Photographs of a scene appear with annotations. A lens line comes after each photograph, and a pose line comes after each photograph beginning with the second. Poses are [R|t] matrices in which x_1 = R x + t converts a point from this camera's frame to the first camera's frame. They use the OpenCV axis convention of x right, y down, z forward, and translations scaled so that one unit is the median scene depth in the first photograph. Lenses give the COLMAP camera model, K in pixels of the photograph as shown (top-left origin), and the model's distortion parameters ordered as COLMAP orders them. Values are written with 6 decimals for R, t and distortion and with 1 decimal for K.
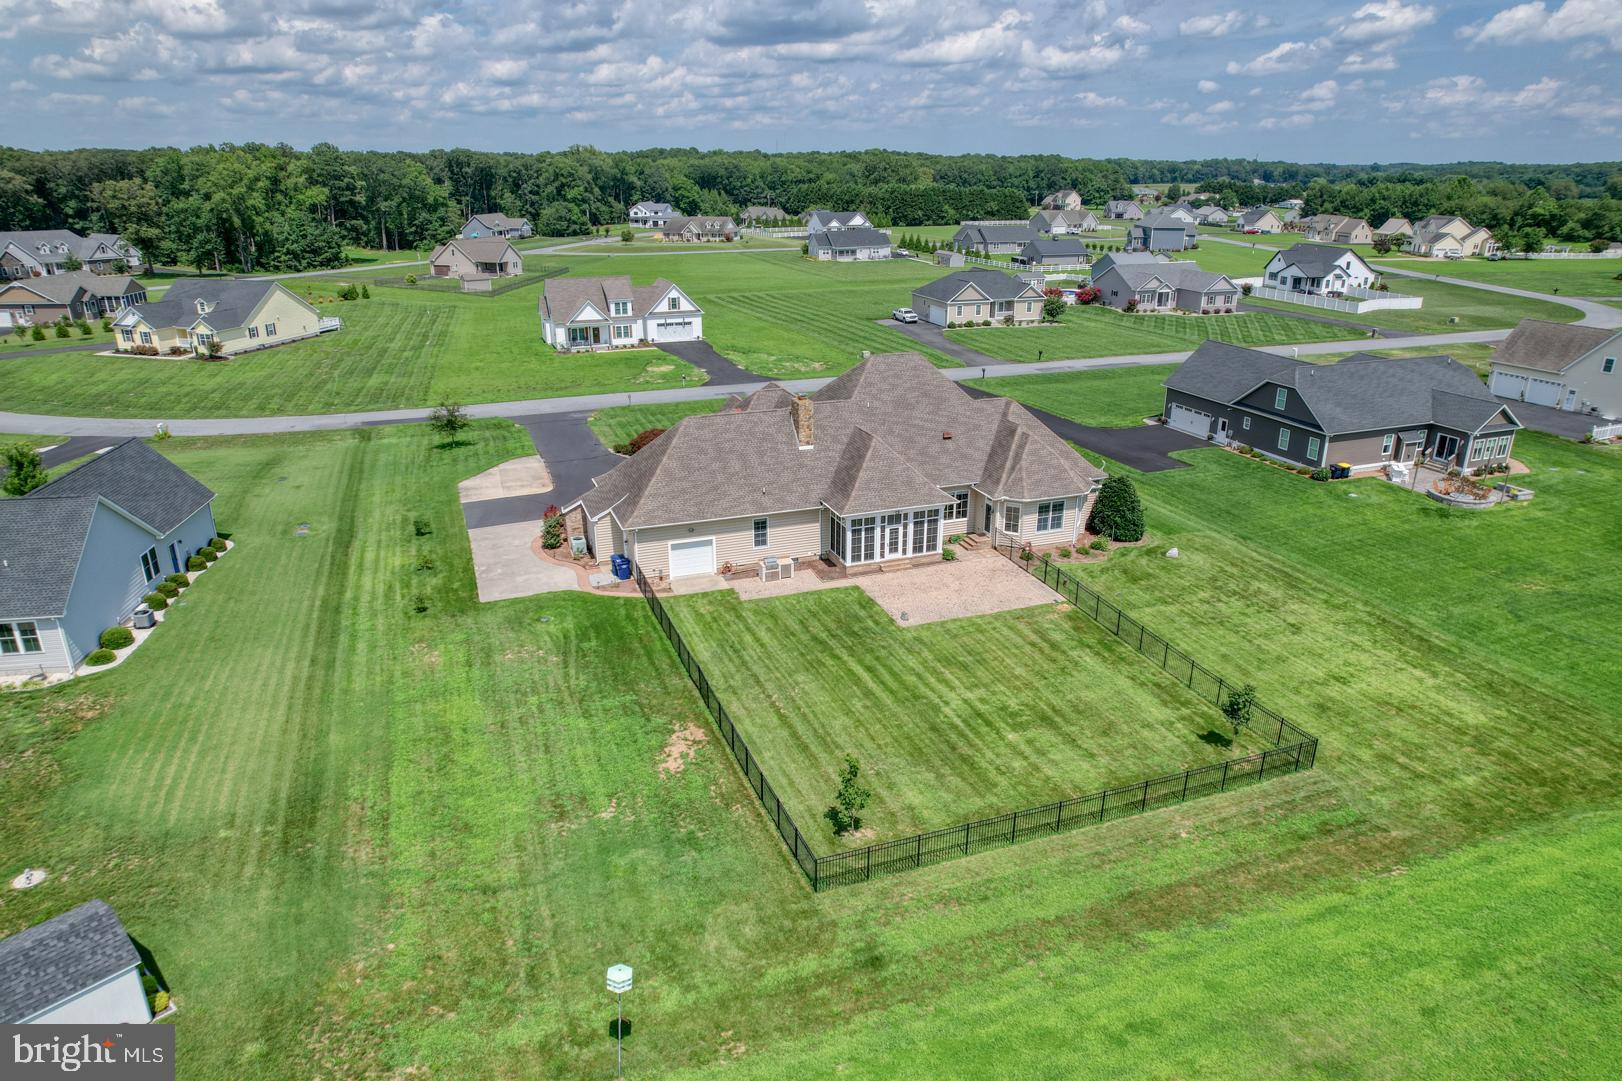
lens RADIAL K [[1035.4, 0, 811.0], [0, 1035.4, 540.5], [0, 0, 1]] dist [-0.089207, 0.083840]
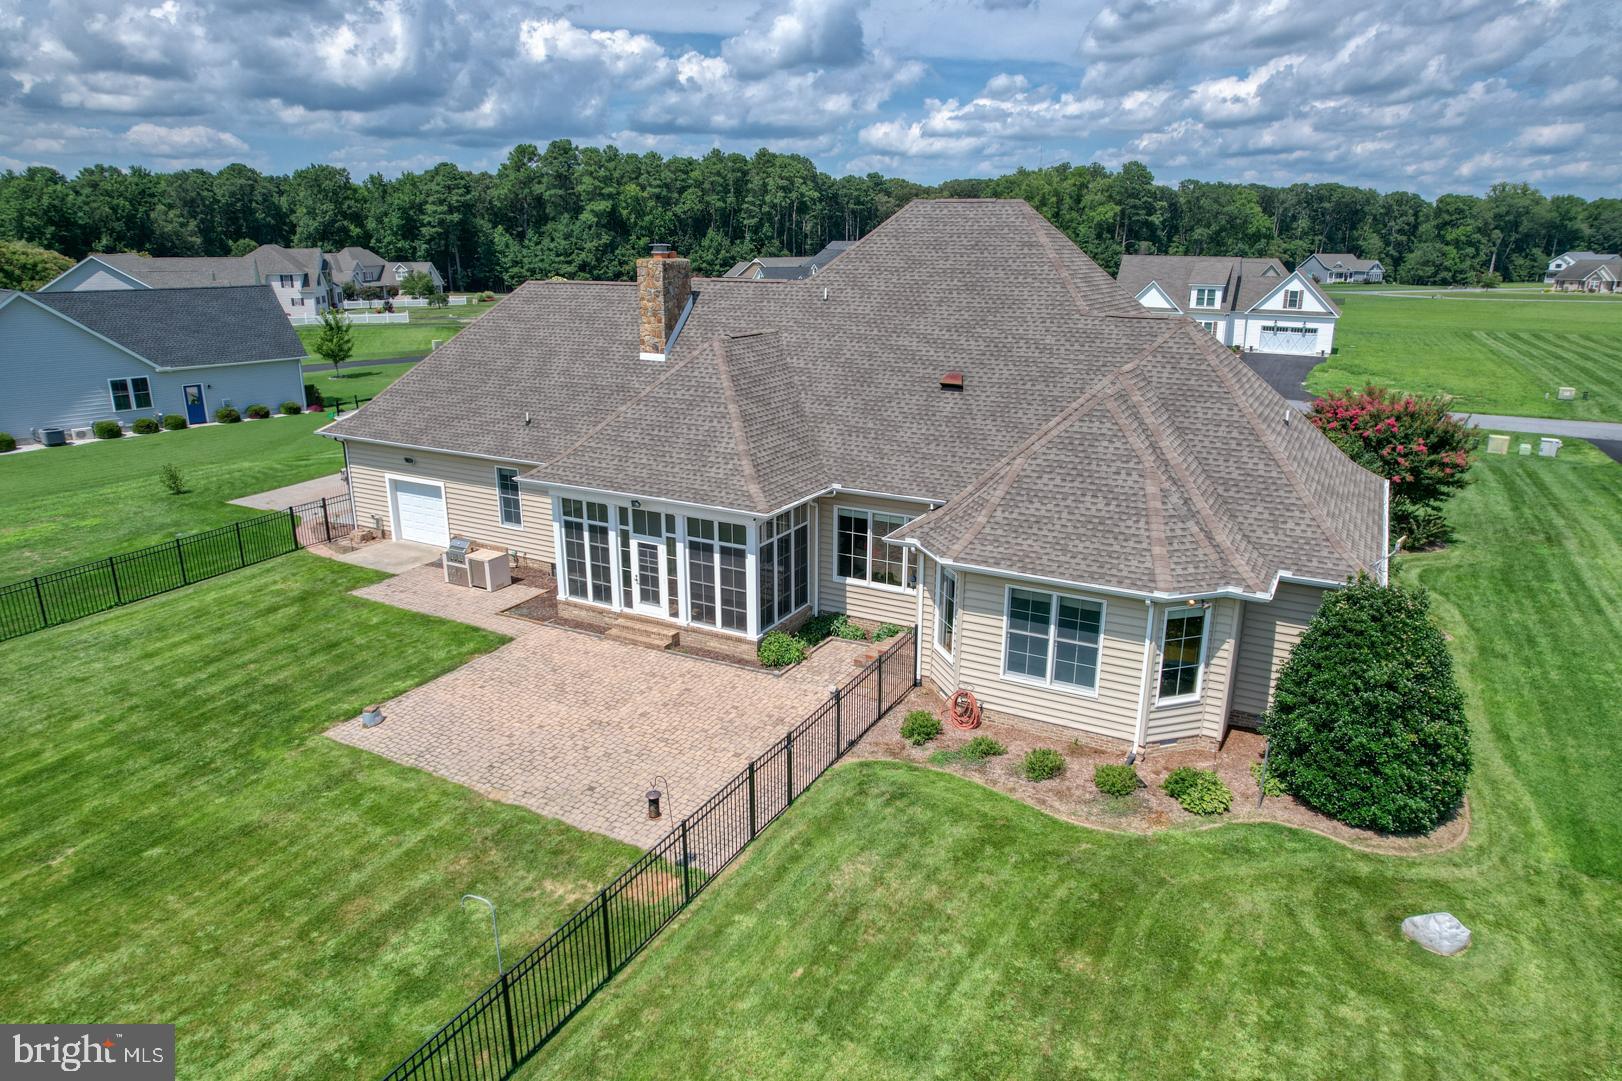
lens RADIAL K [[1035.4, 0, 811.0], [0, 1035.4, 540.5], [0, 0, 1]] dist [-0.089207, 0.083840]
pose [[0.653917, 0.214807, -0.725431, 0.422742], [-0.262708, 0.963654, 0.048537, -0.050450], [0.709490, 0.158837, 0.686582, 0.745370]]
